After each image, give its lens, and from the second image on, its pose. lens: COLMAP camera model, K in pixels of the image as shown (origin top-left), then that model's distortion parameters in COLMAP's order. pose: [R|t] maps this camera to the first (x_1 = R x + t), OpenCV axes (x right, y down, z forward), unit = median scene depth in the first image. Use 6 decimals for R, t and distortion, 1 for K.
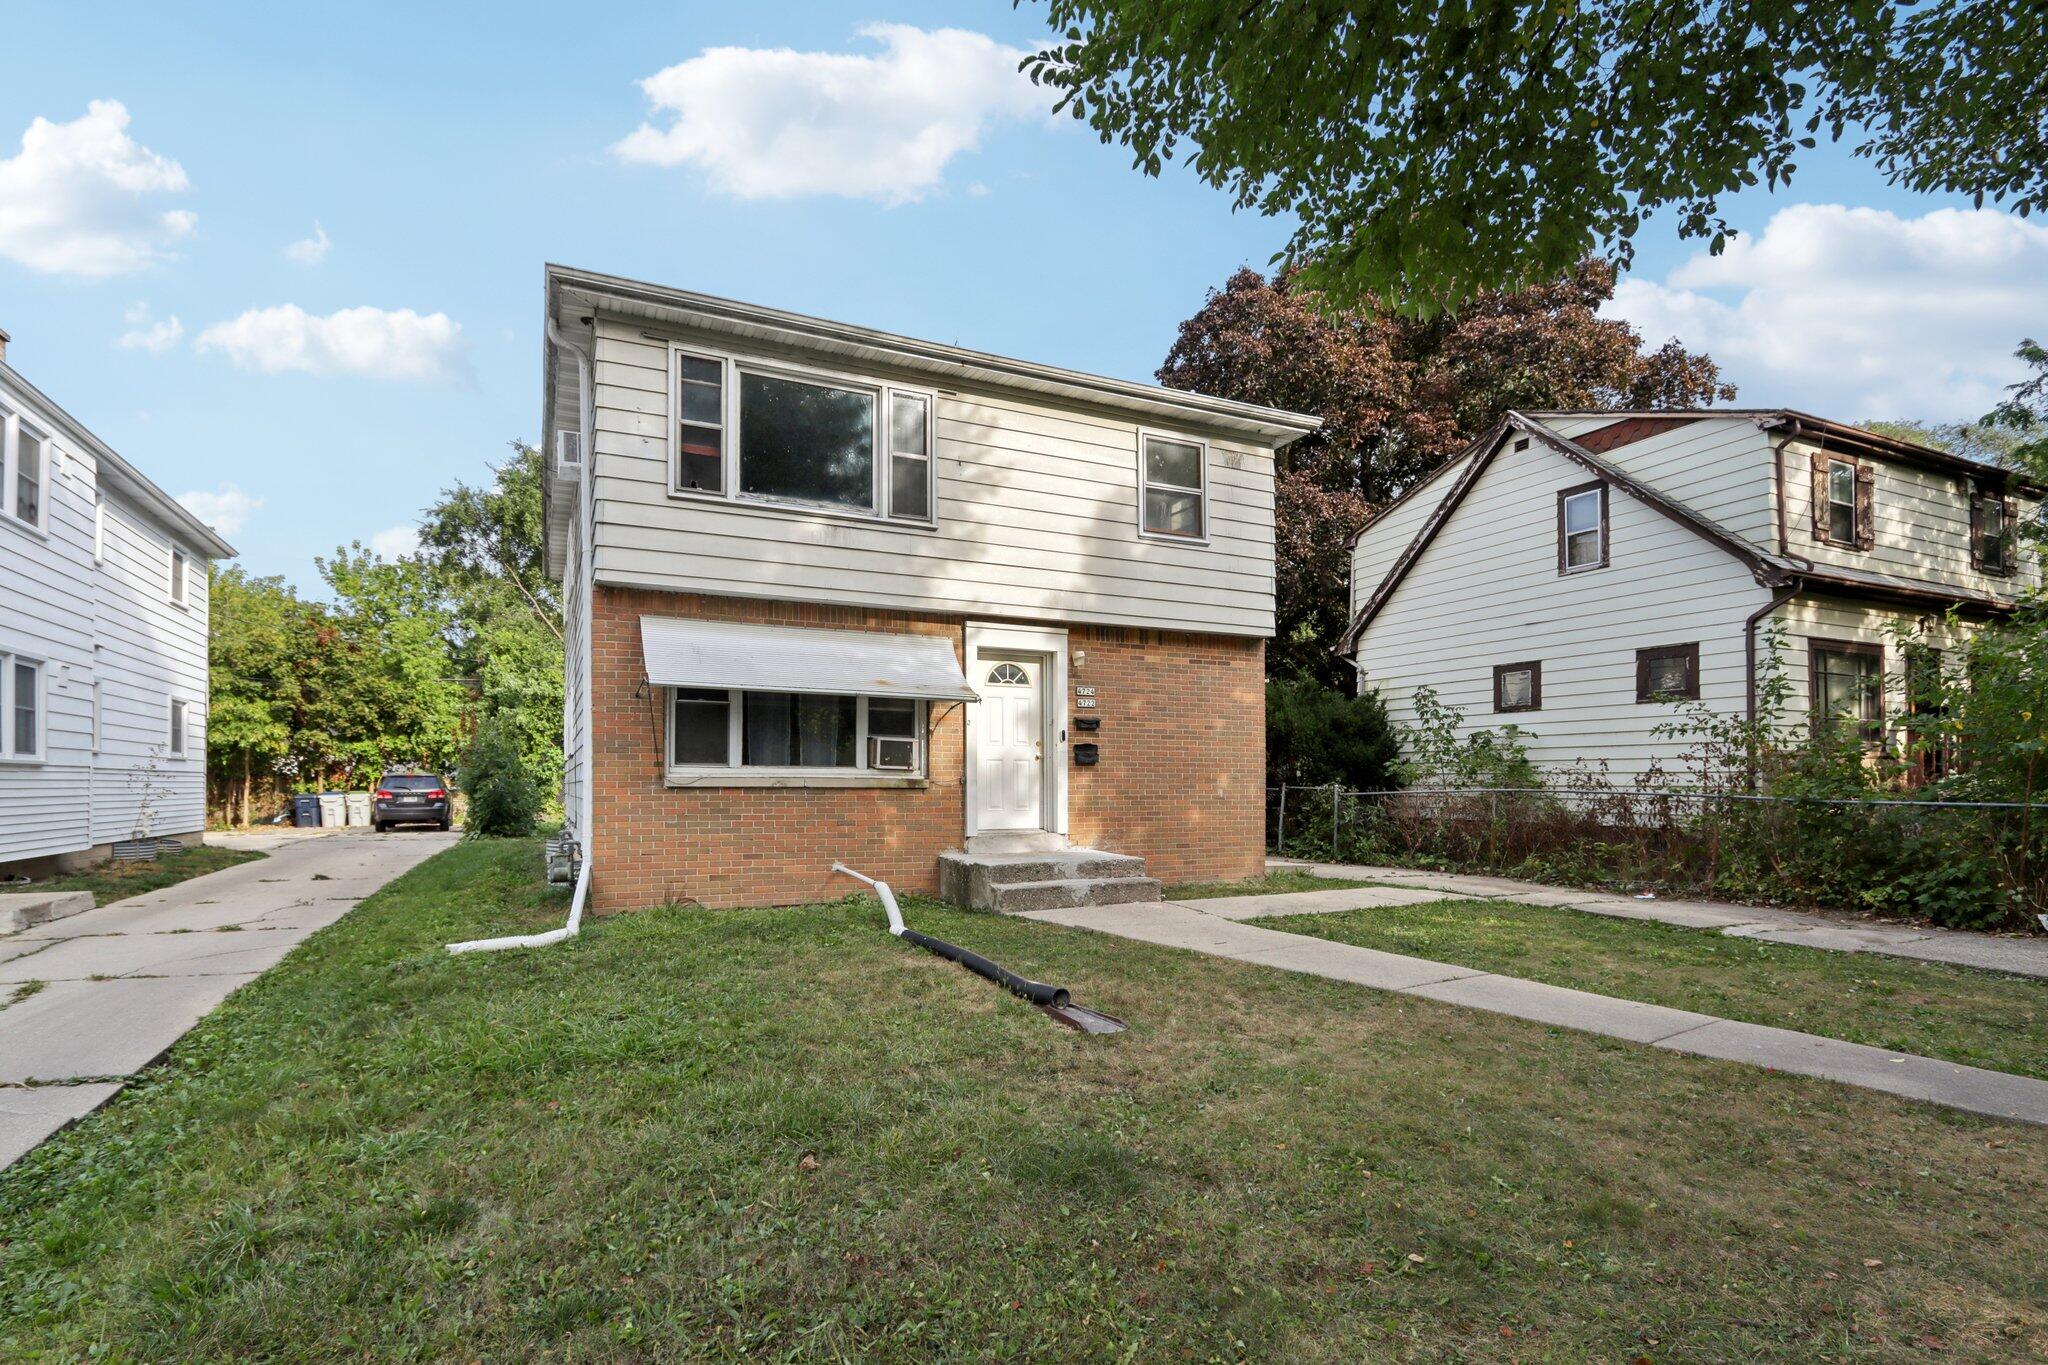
lens RADIAL K [[980.6, 0, 1021.3], [0, 980.6, 764.8], [0, 0, 1]] dist [-0.015295, -0.000372]
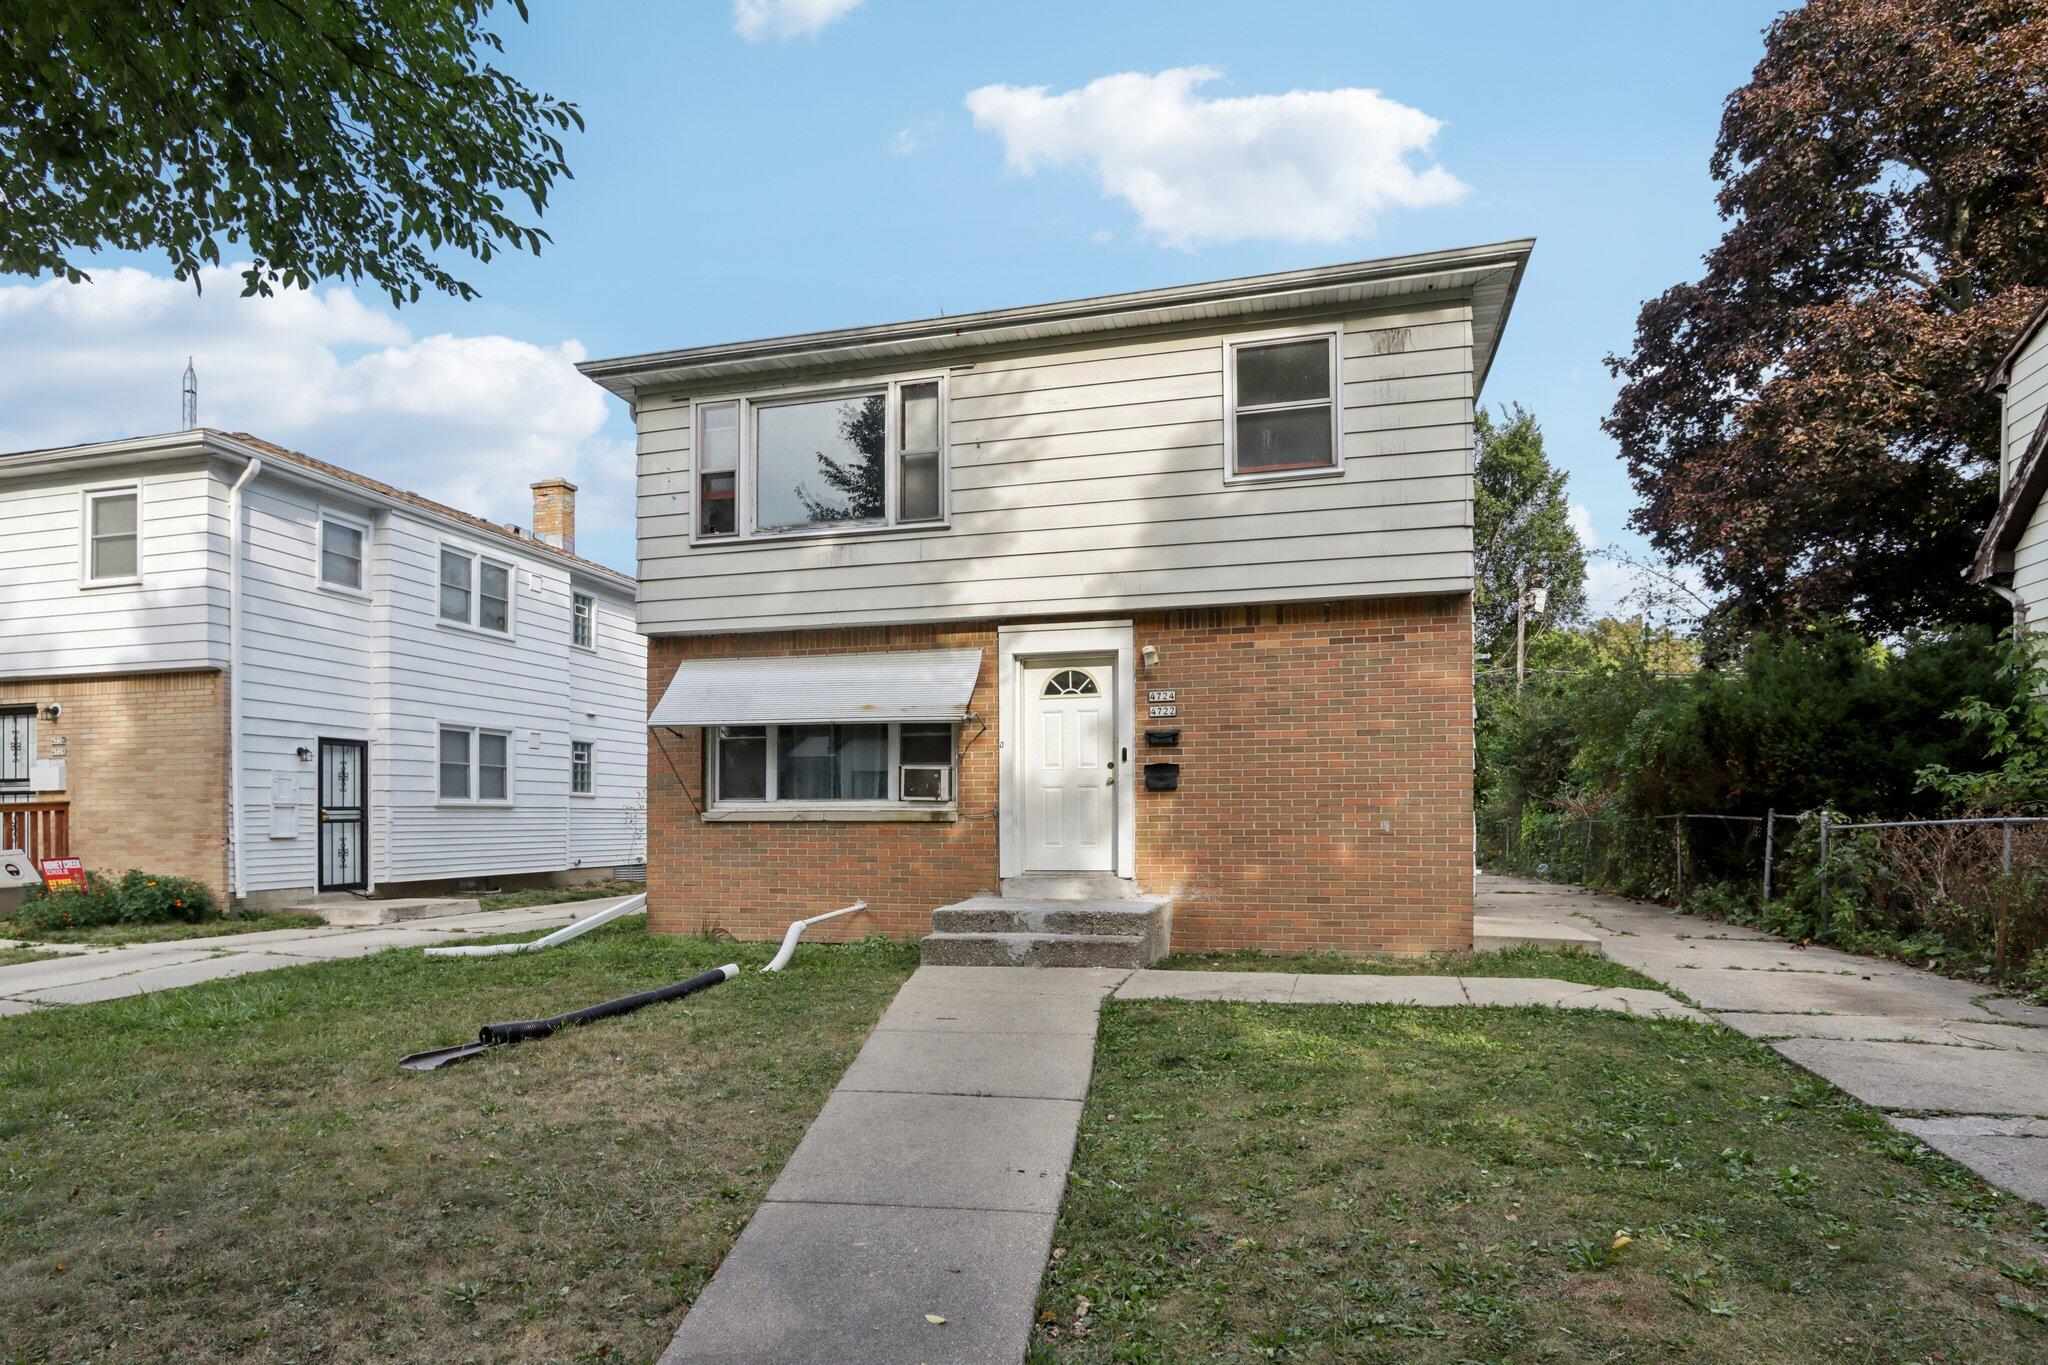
lens RADIAL K [[1161.4, 0, 1025.0], [0, 1161.4, 793.6], [0, 0, 1]] dist [-0.008779, 0.000229]
pose [[0.757168, -0.019289, -0.652935, 0.587481], [0.019472, 0.999786, -0.006955, 0.006724], [0.652930, -0.007448, 0.757382, 0.231155]]
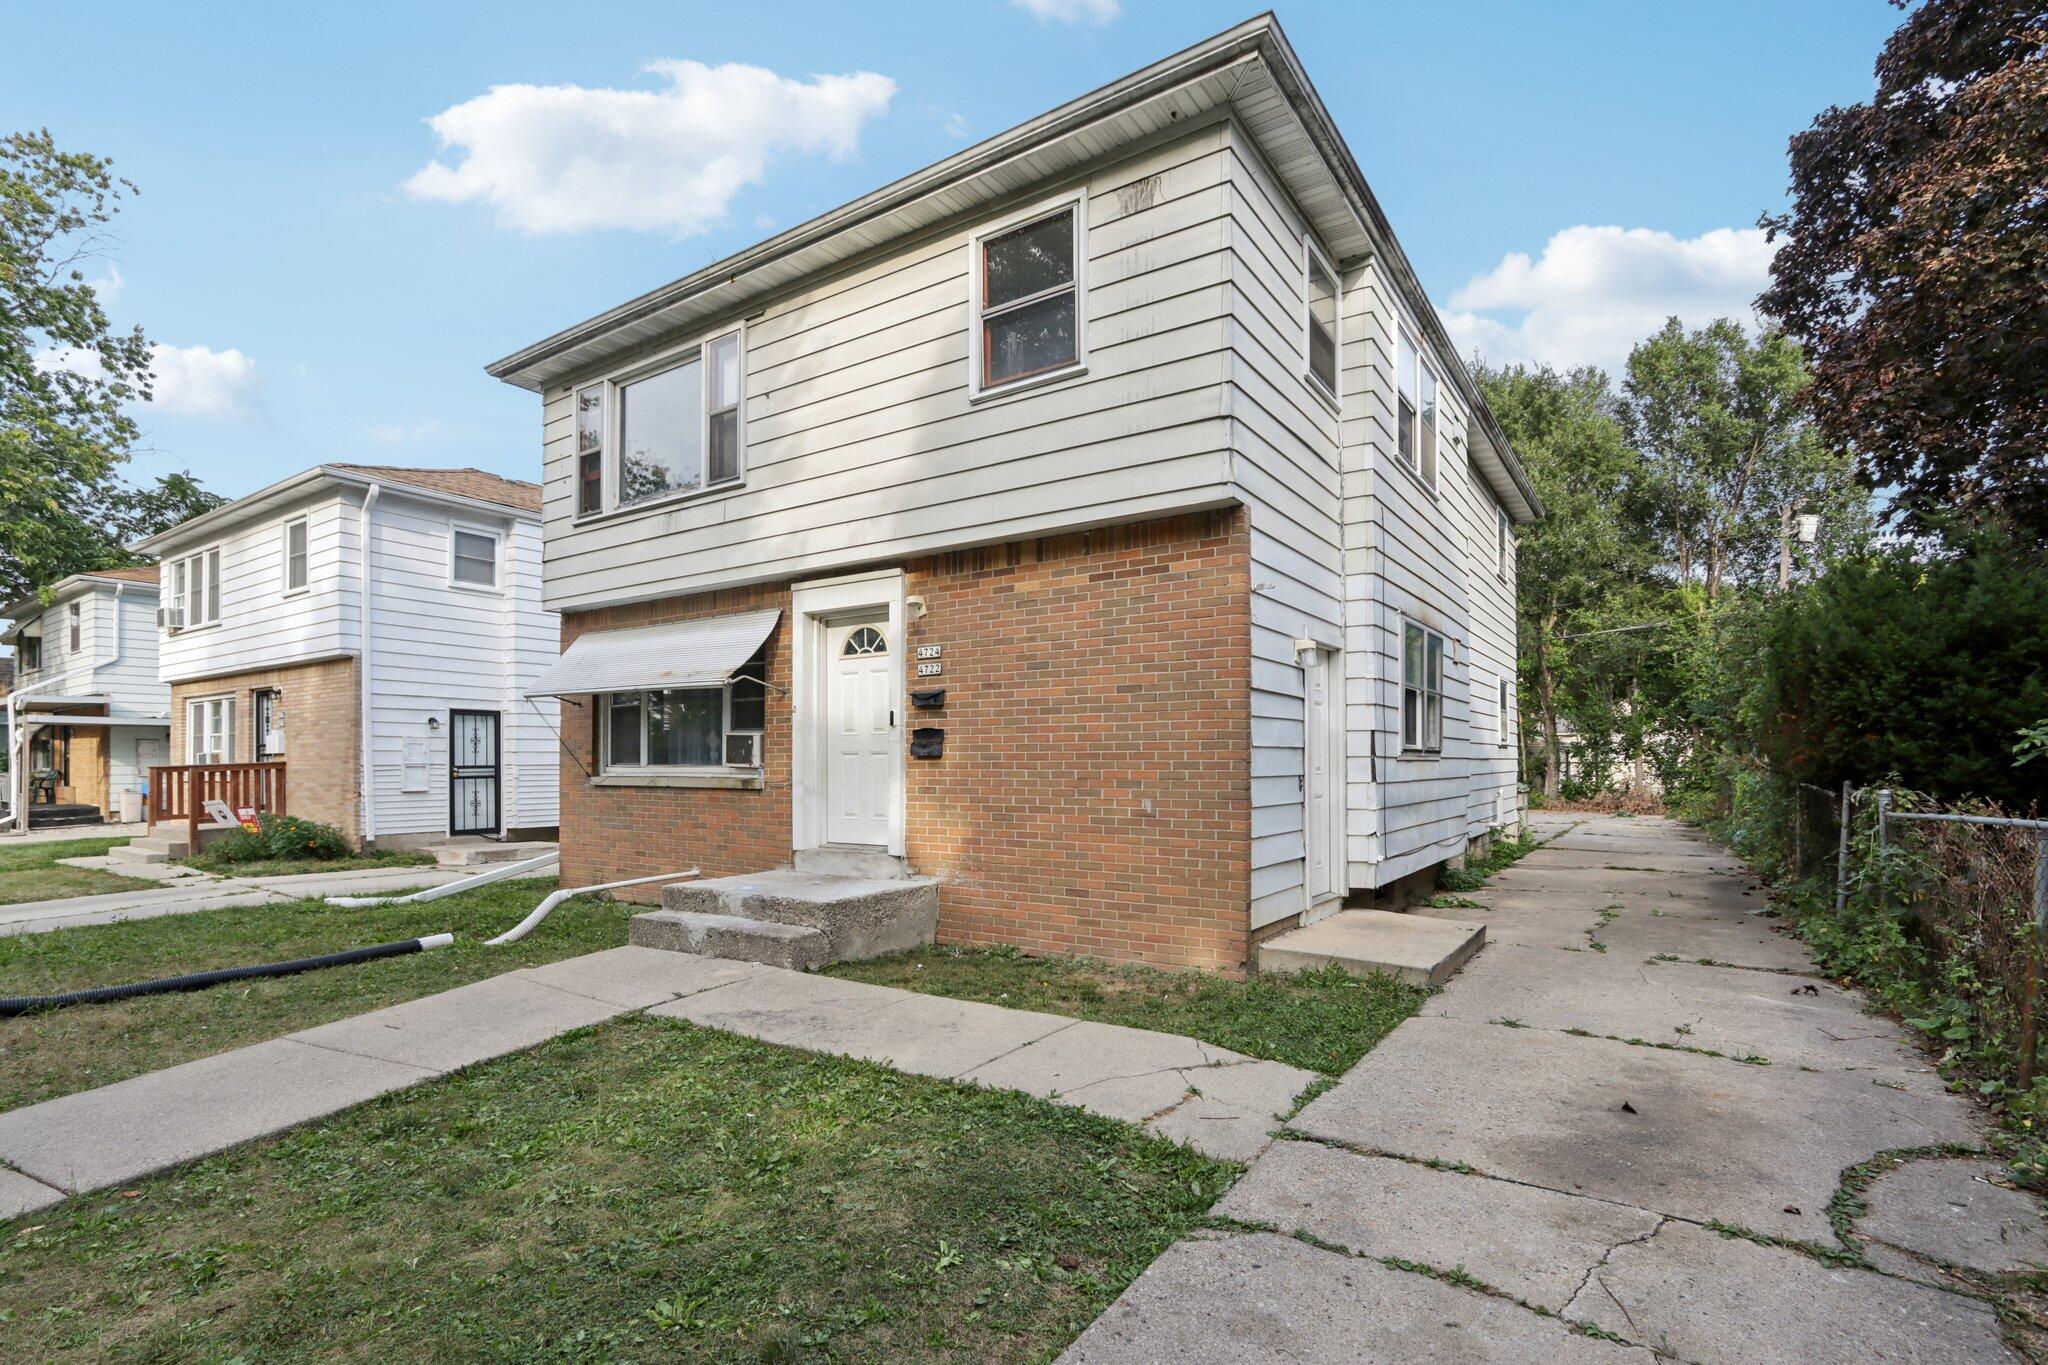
lens RADIAL K [[989.5, 0, 1025.0], [0, 989.5, 744.5], [0, 0, 1]] dist [-0.011551, 0.000161]
pose [[0.496358, -0.020072, -0.867886, 0.704712], [0.019612, 0.999737, -0.011905, -0.000560], [0.867896, -0.011112, 0.496621, 0.716715]]
